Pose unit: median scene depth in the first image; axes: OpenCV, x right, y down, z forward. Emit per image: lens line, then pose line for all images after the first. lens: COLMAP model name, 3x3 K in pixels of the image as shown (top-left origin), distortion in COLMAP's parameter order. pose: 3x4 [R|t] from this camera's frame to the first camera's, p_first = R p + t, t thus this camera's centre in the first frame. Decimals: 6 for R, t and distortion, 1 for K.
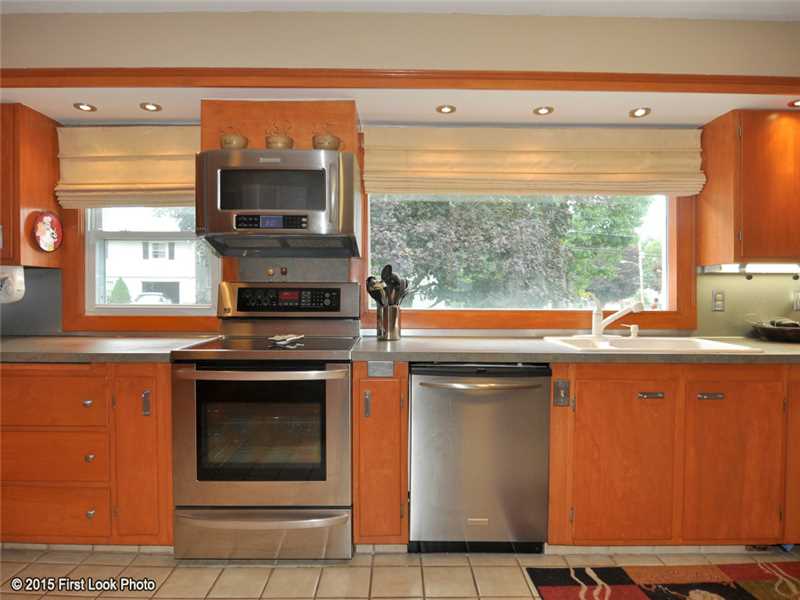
lens RADIAL K [[486.0, 0, 390.2], [0, 486.0, 293.6], [0, 0, 1]] dist [-0.006985, -0.004396]
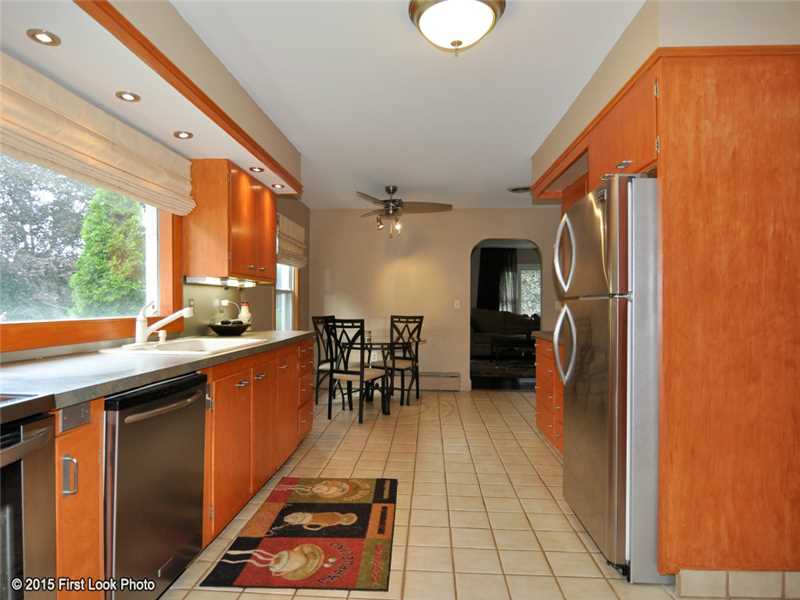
lens RADIAL K [[488.5, 0, 393.8], [0, 488.5, 296.0], [0, 0, 1]] dist [0.000586, -0.003169]
pose [[0.073767, 0.011691, 0.997207, -0.561178], [0.002776, 0.999925, -0.011928, 0.005441], [-0.997272, 0.003648, 0.073729, 0.458397]]
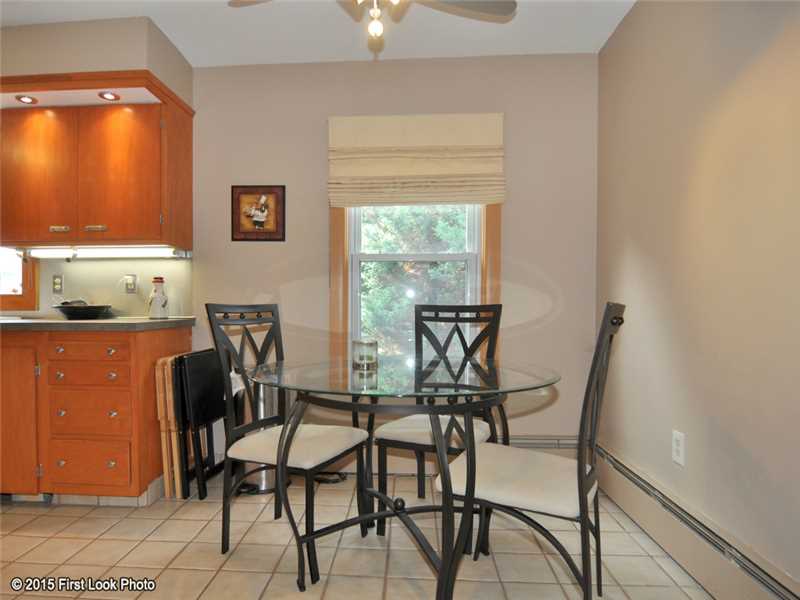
lens RADIAL K [[494.9, 0, 400.1], [0, 494.9, 341.2], [0, 0, 1]] dist [-0.023271, -0.003172]
pose [[0.999881, 0.002093, -0.015268, 1.657986], [-0.001144, 0.998082, 0.061892, 0.082848], [0.015368, -0.061868, 0.997966, -0.116866]]
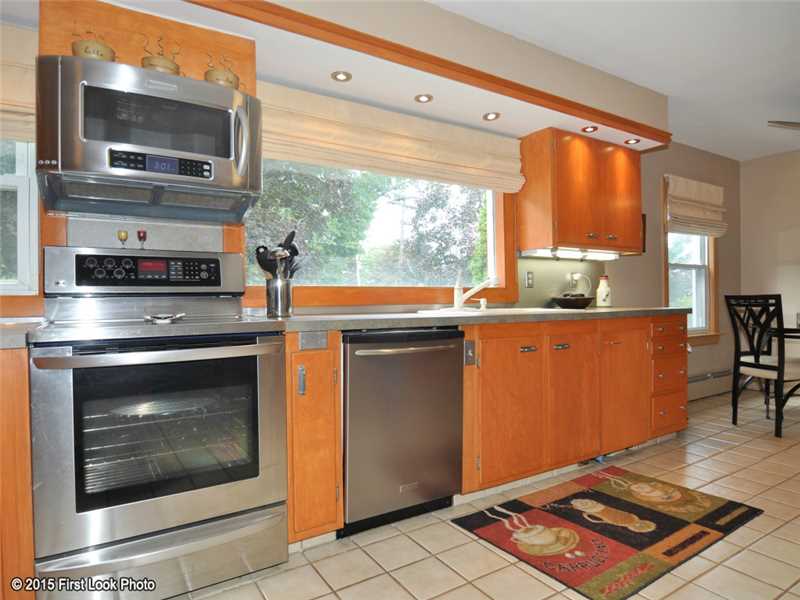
lens RADIAL K [[488.5, 0, 393.8], [0, 488.5, 296.0], [0, 0, 1]] dist [0.000586, -0.003169]
pose [[0.848069, -0.007809, 0.529828, -0.326390], [0.016312, 0.999802, -0.011373, 0.074747], [-0.529634, 0.018287, 0.848029, 0.130726]]
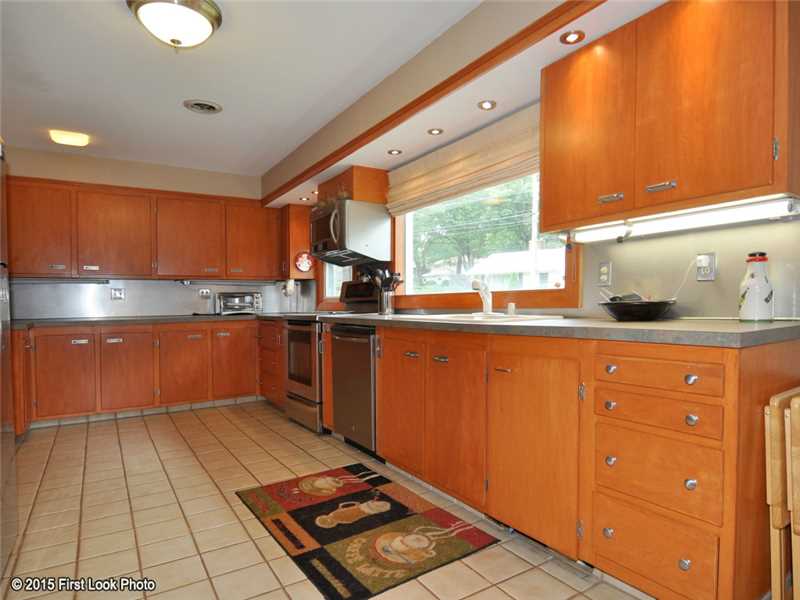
lens RADIAL K [[471.7, 0, 403.1], [0, 471.7, 298.5], [0, 0, 1]] dist [-0.001043, -0.001206]
pose [[0.537842, -0.019382, -0.842823, 1.337554], [0.014693, 0.999799, -0.013616, 0.071063], [0.842918, -0.005060, 0.538019, 0.282840]]
